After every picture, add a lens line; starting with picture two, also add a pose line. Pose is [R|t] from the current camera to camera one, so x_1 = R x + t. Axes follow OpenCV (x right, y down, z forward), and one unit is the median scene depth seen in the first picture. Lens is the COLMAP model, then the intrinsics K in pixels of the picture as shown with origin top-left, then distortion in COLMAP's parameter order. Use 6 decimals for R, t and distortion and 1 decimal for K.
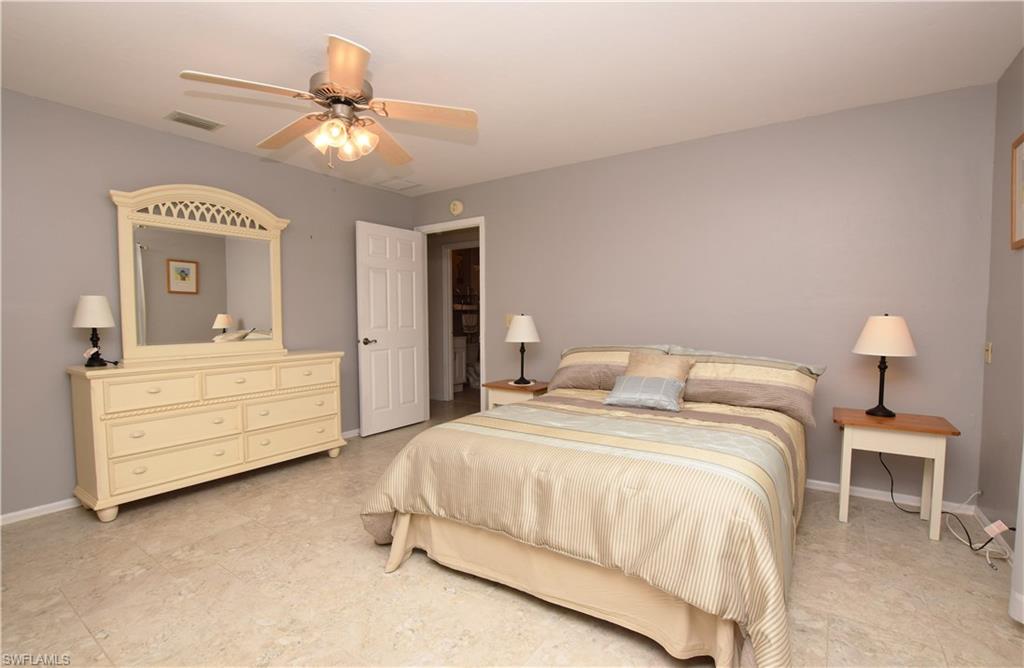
lens RADIAL K [[462.0, 0, 512.0], [0, 462.0, 337.9], [0, 0, 1]] dist [-0.033751, 0.002804]
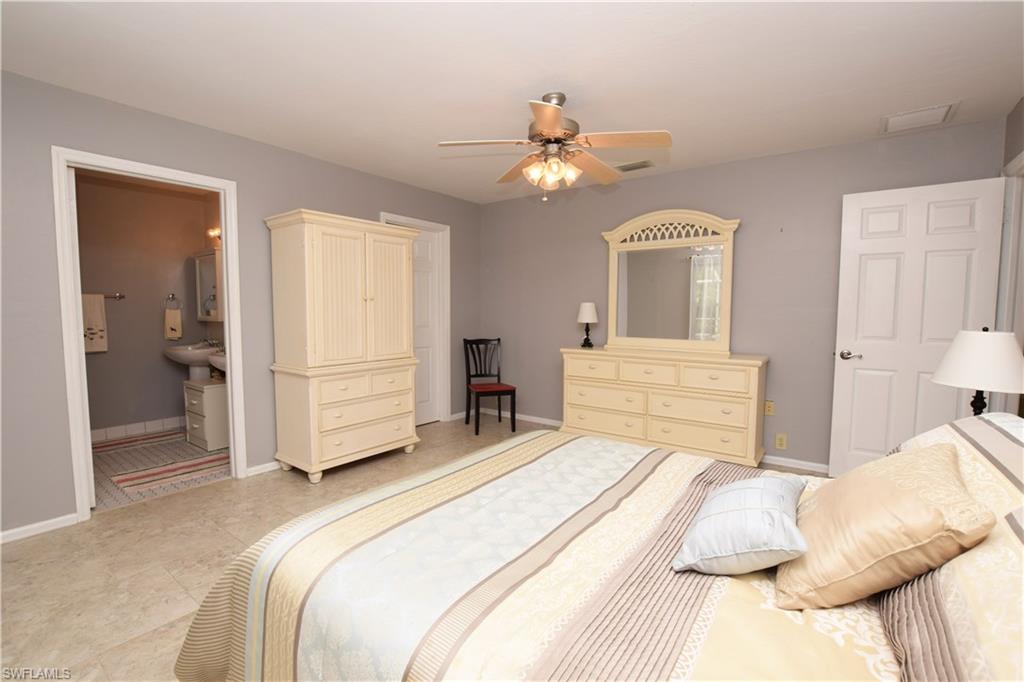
lens RADIAL K [[457.1, 0, 512.4], [0, 457.1, 341.2], [0, 0, 1]] dist [-0.032059, 0.004065]
pose [[-0.041378, 0.075170, -0.996312, 0.579252], [-0.054698, 0.995500, 0.077380, -0.056467], [0.997645, 0.057698, -0.037080, 0.657131]]
